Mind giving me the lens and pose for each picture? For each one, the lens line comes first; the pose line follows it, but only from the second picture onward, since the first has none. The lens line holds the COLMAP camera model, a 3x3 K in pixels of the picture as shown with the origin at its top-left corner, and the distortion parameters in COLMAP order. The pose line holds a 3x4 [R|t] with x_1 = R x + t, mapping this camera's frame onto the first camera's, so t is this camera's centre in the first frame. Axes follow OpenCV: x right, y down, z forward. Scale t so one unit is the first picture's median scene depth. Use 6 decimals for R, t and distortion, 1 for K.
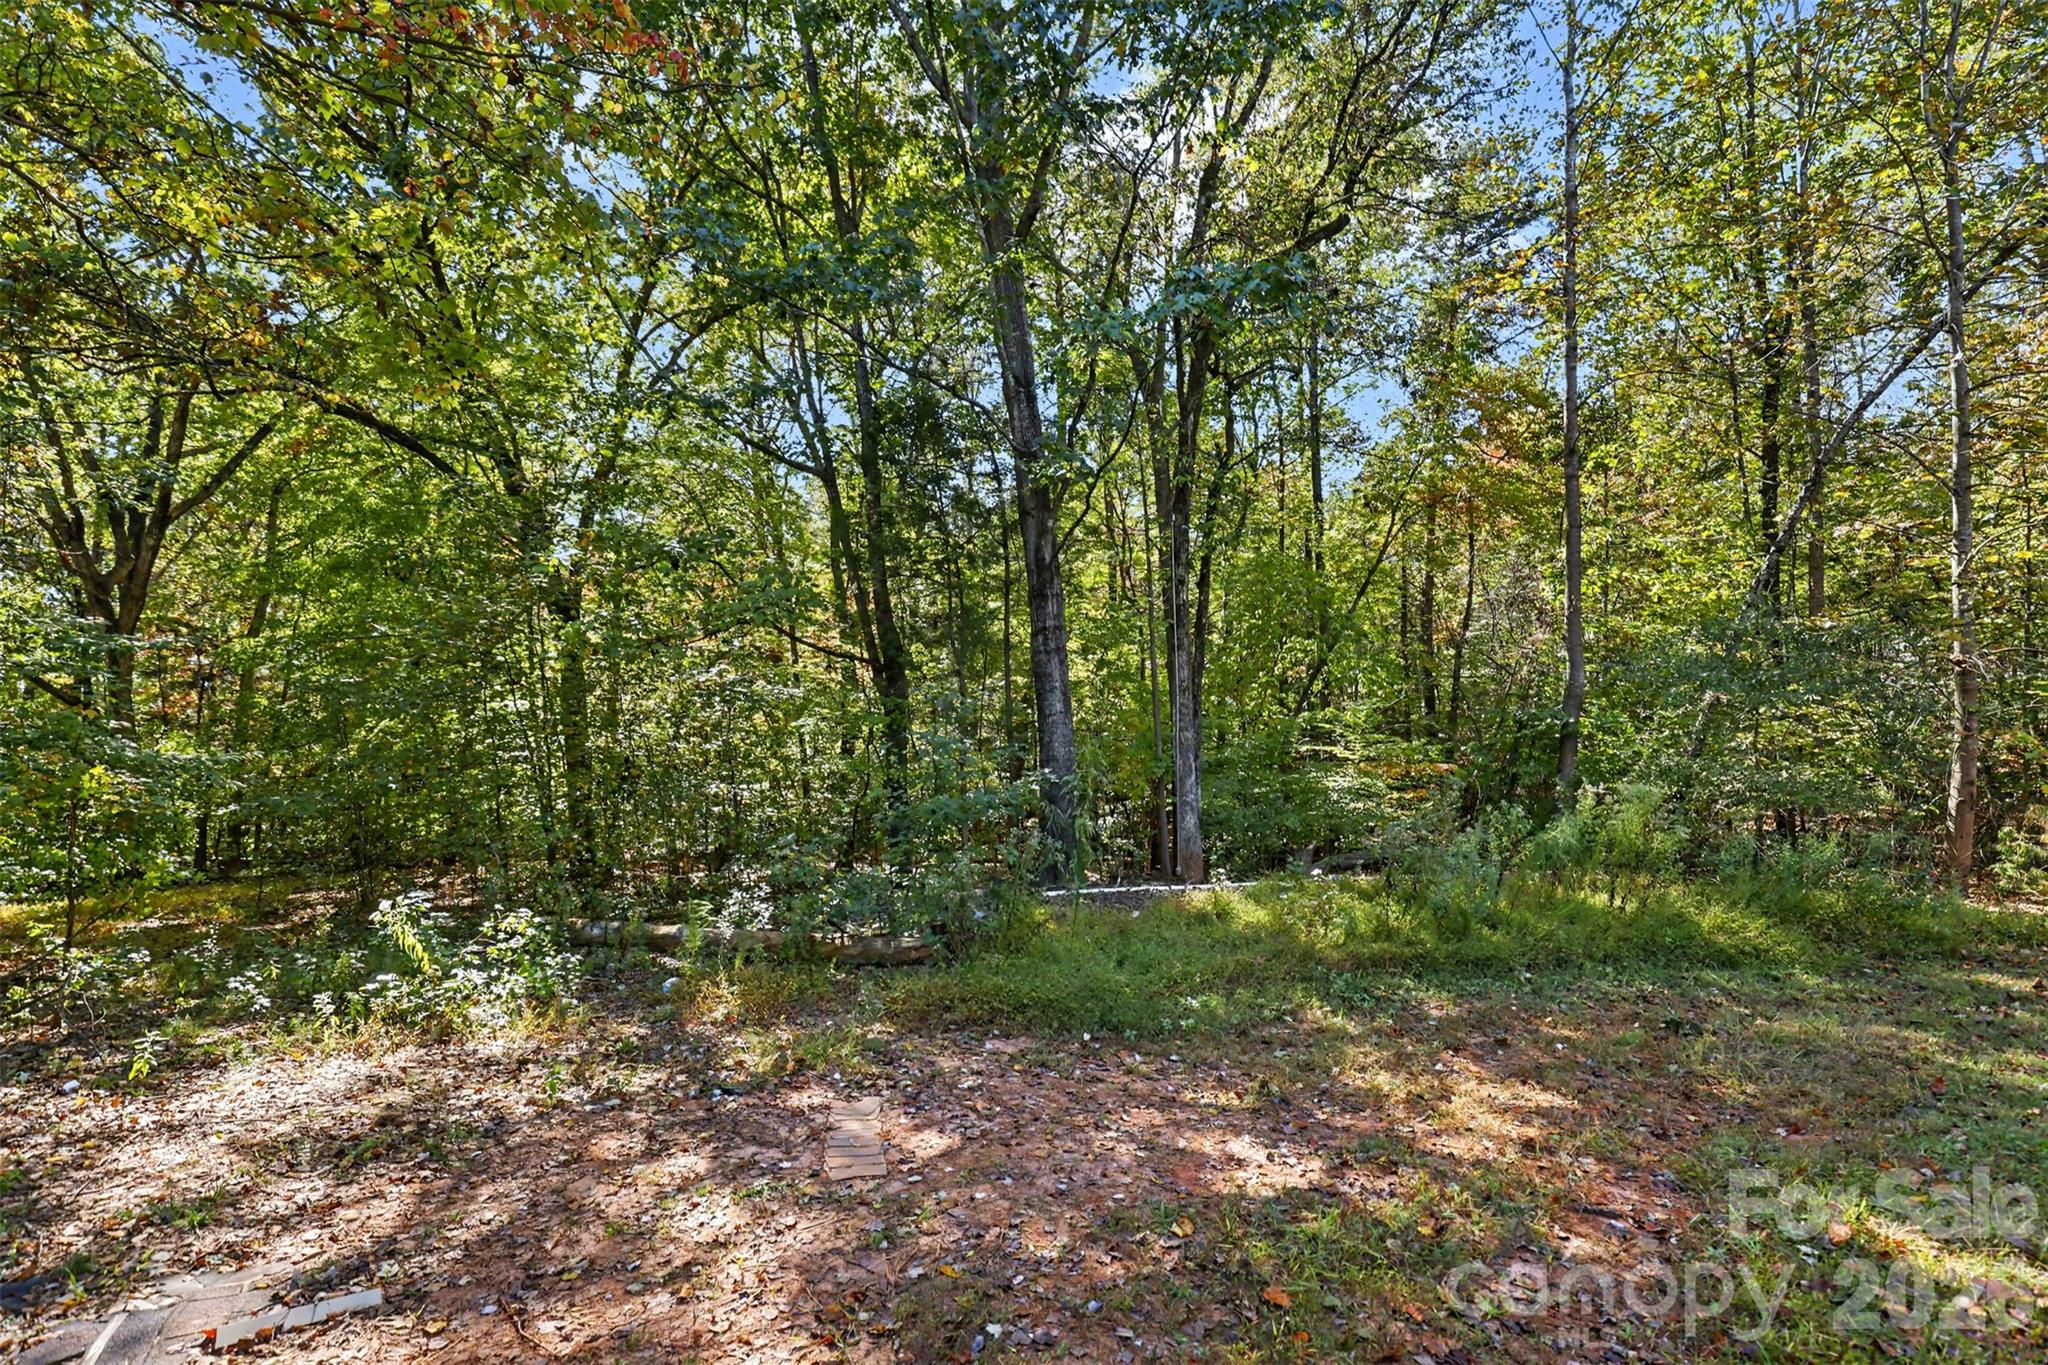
lens RADIAL K [[951.2, 0, 1024.0], [0, 951.2, 682.5], [0, 0, 1]] dist [-0.003307, -0.000114]
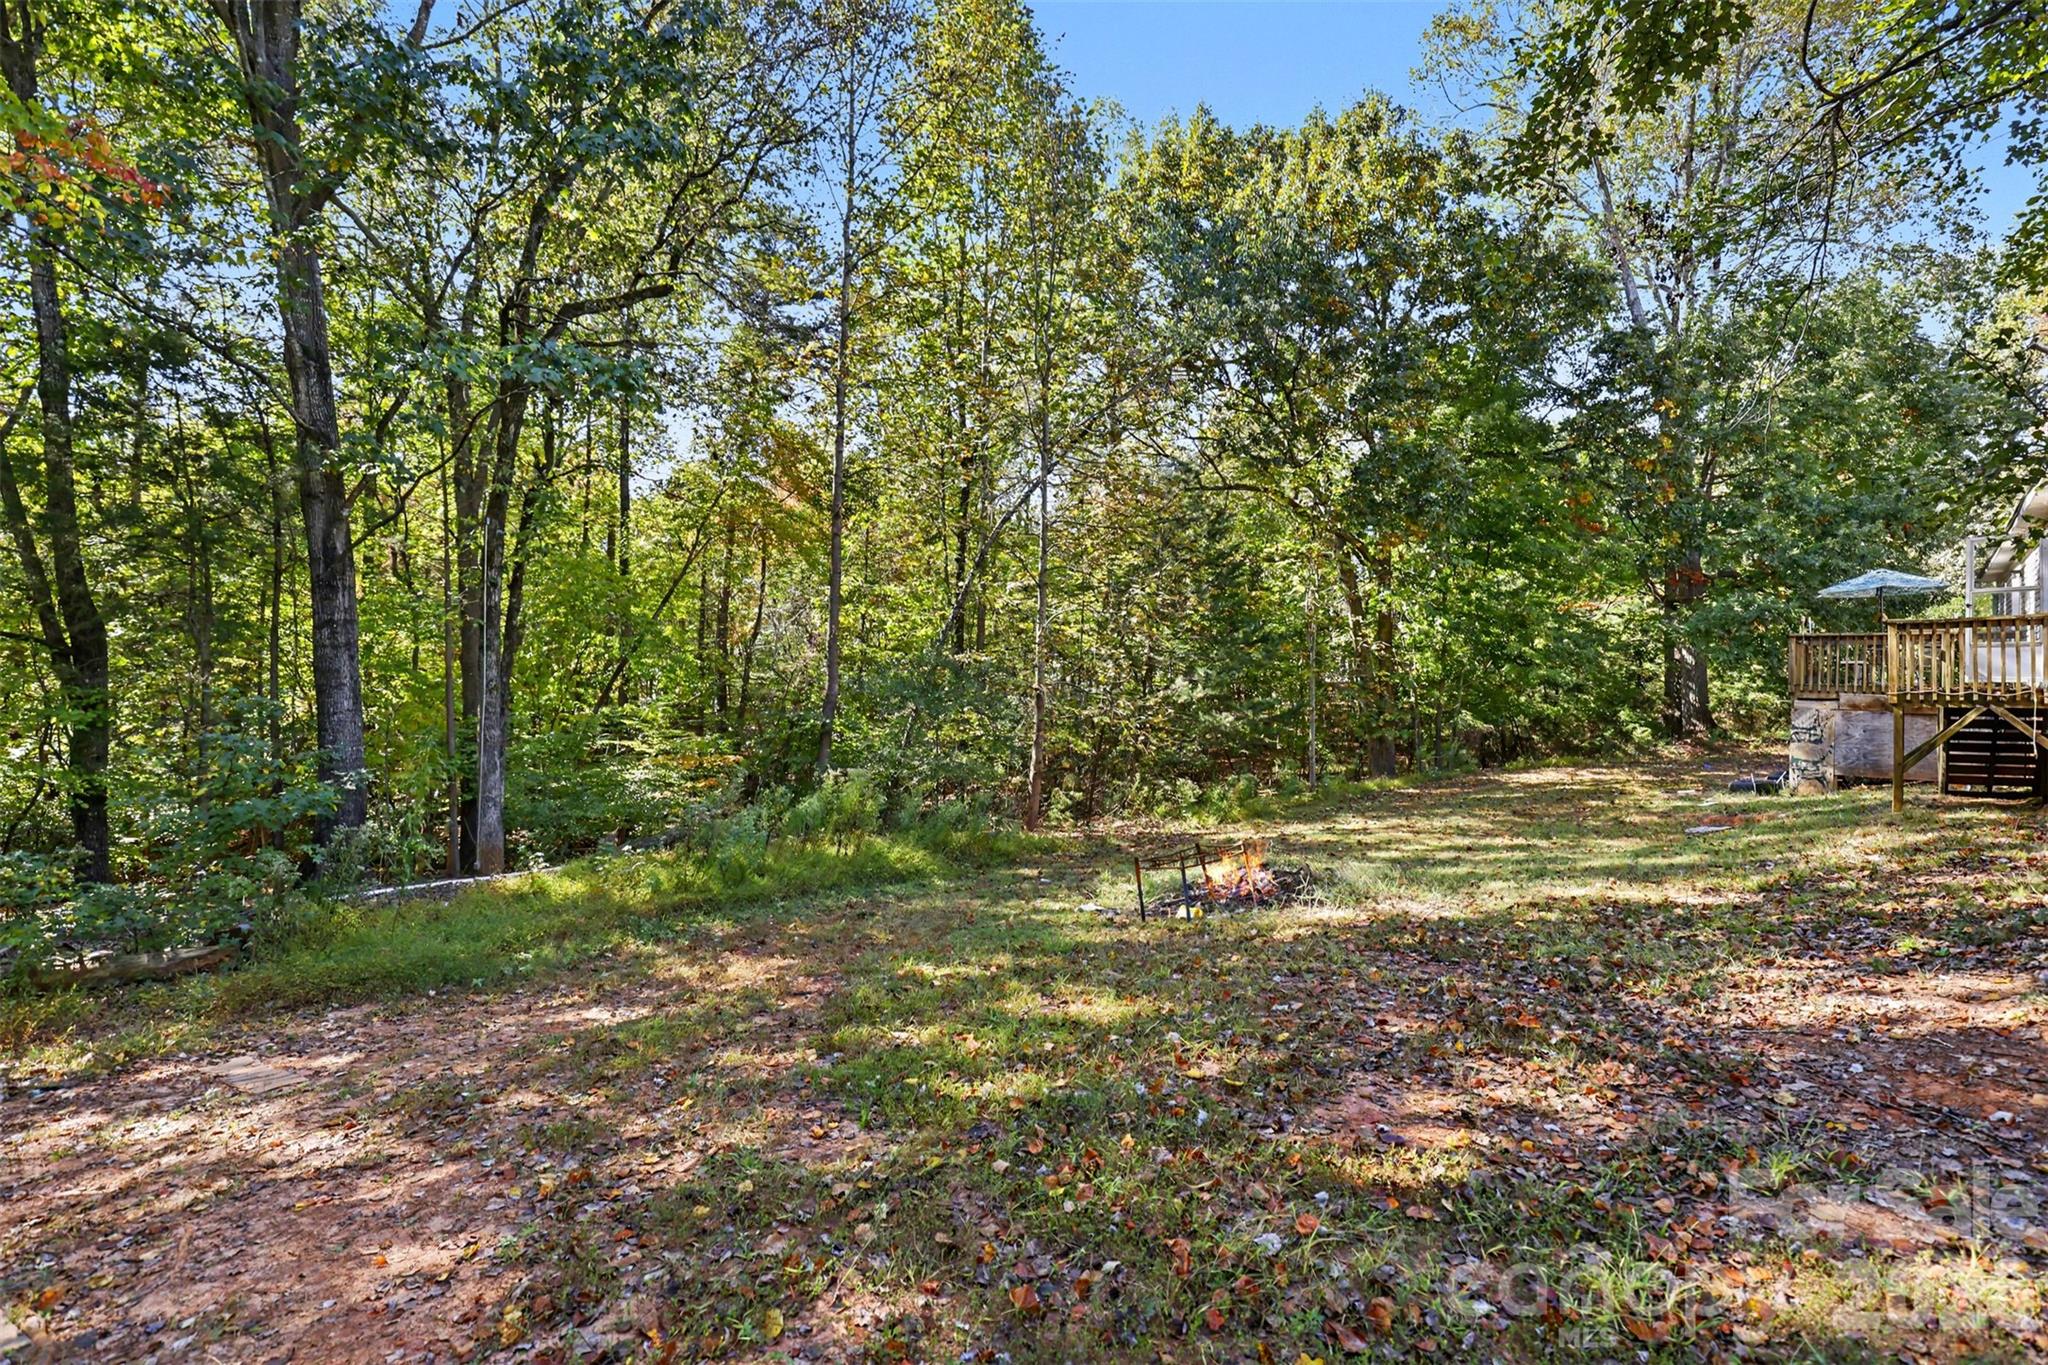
lens RADIAL K [[885.8, 0, 1024.0], [0, 885.8, 682.5], [0, 0, 1]] dist [0.001396, 0.000473]
pose [[0.743701, 0.036977, 0.667489, -0.048875], [-0.038381, 0.999184, -0.012590, -0.010333], [-0.667410, -0.016256, 0.744513, -0.110427]]
